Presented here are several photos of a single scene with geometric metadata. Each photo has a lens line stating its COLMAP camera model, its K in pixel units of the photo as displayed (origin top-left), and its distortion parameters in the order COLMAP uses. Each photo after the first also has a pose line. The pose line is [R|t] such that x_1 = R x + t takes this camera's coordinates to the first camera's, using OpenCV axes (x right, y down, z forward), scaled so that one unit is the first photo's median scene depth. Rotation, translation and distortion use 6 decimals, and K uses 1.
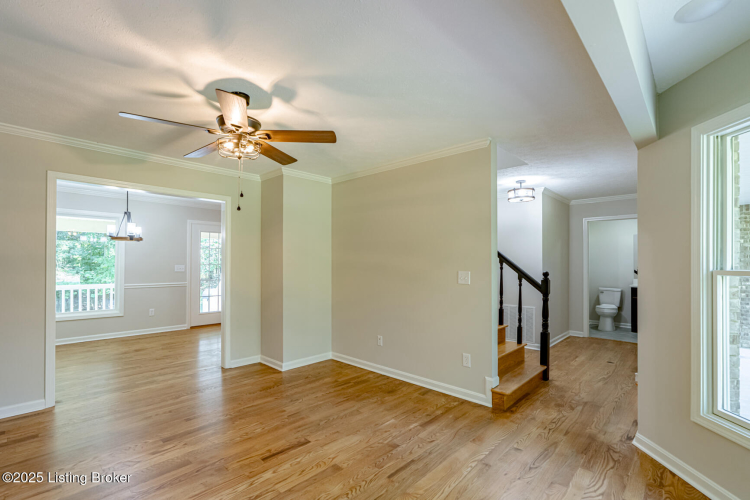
lens RADIAL K [[342.7, 0, 371.8], [0, 342.7, 259.6], [0, 0, 1]] dist [-0.017184, 0.000995]
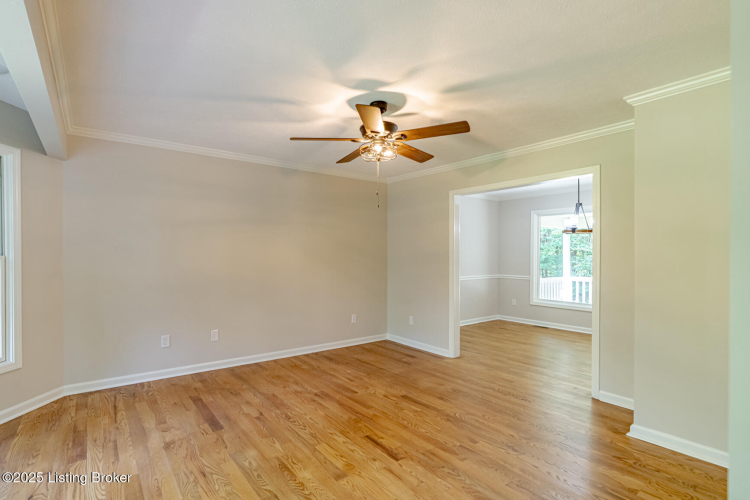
lens RADIAL K [[359.4, 0, 351.6], [0, 359.4, 257.9], [0, 0, 1]] dist [-0.002528, -0.000391]
pose [[-0.177894, 0.002041, -0.984048, 0.520036], [0.004962, 0.999987, 0.001177, 0.012992], [0.984037, -0.004673, -0.177902, 0.742947]]
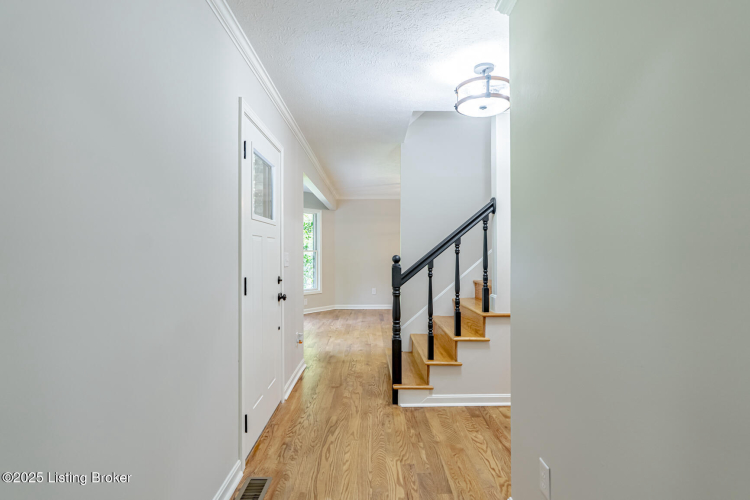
lens RADIAL K [[386.8, 0, 375.0], [0, 386.8, 250.0], [0, 0, 1]] dist [0.000484, 0.000054]
pose [[-0.713755, -0.006545, -0.700365, 1.231801], [0.001858, 0.999935, -0.011237, 0.035098], [0.700393, -0.009322, -0.713696, 1.711454]]
